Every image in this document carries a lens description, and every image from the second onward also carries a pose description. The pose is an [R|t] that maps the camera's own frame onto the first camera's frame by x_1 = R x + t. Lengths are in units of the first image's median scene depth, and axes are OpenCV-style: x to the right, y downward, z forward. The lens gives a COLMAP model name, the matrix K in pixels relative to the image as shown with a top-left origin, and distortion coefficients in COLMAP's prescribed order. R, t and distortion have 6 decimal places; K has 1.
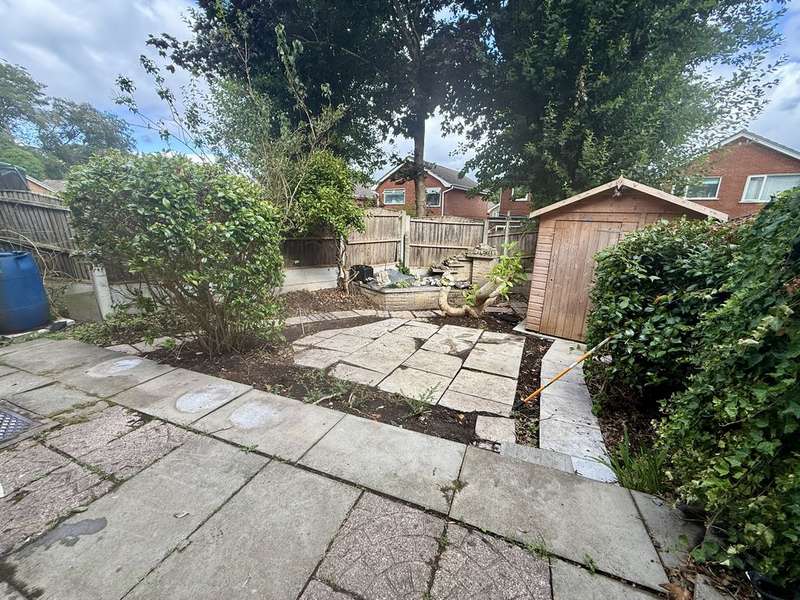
lens RADIAL K [[318.5, 0, 398.9], [0, 318.5, 298.9], [0, 0, 1]] dist [-0.000158, 0.000430]
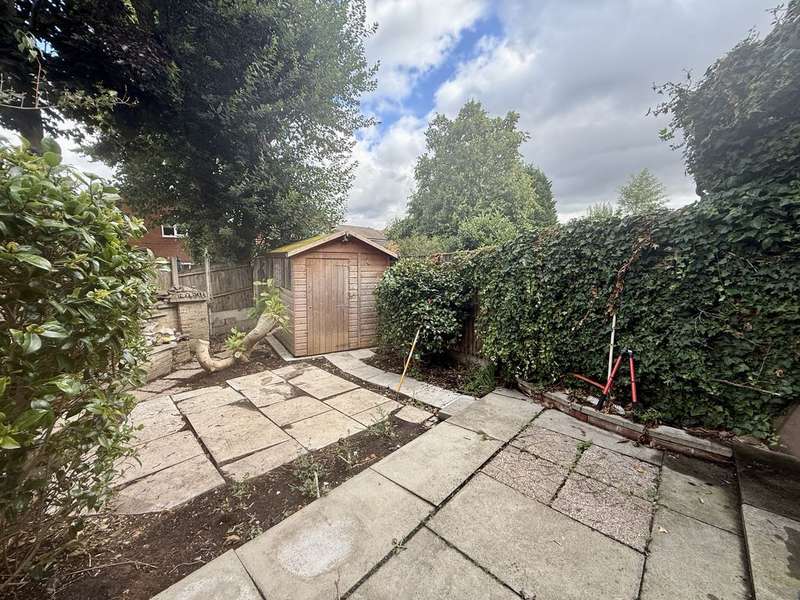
lens RADIAL K [[318.5, 0, 398.9], [0, 318.5, 298.9], [0, 0, 1]] dist [-0.000158, 0.000430]
pose [[0.378891, -0.134031, 0.915684, -0.530680], [0.227320, 0.972621, 0.048305, -0.084406], [-0.897088, 0.189851, 0.398985, 0.262107]]
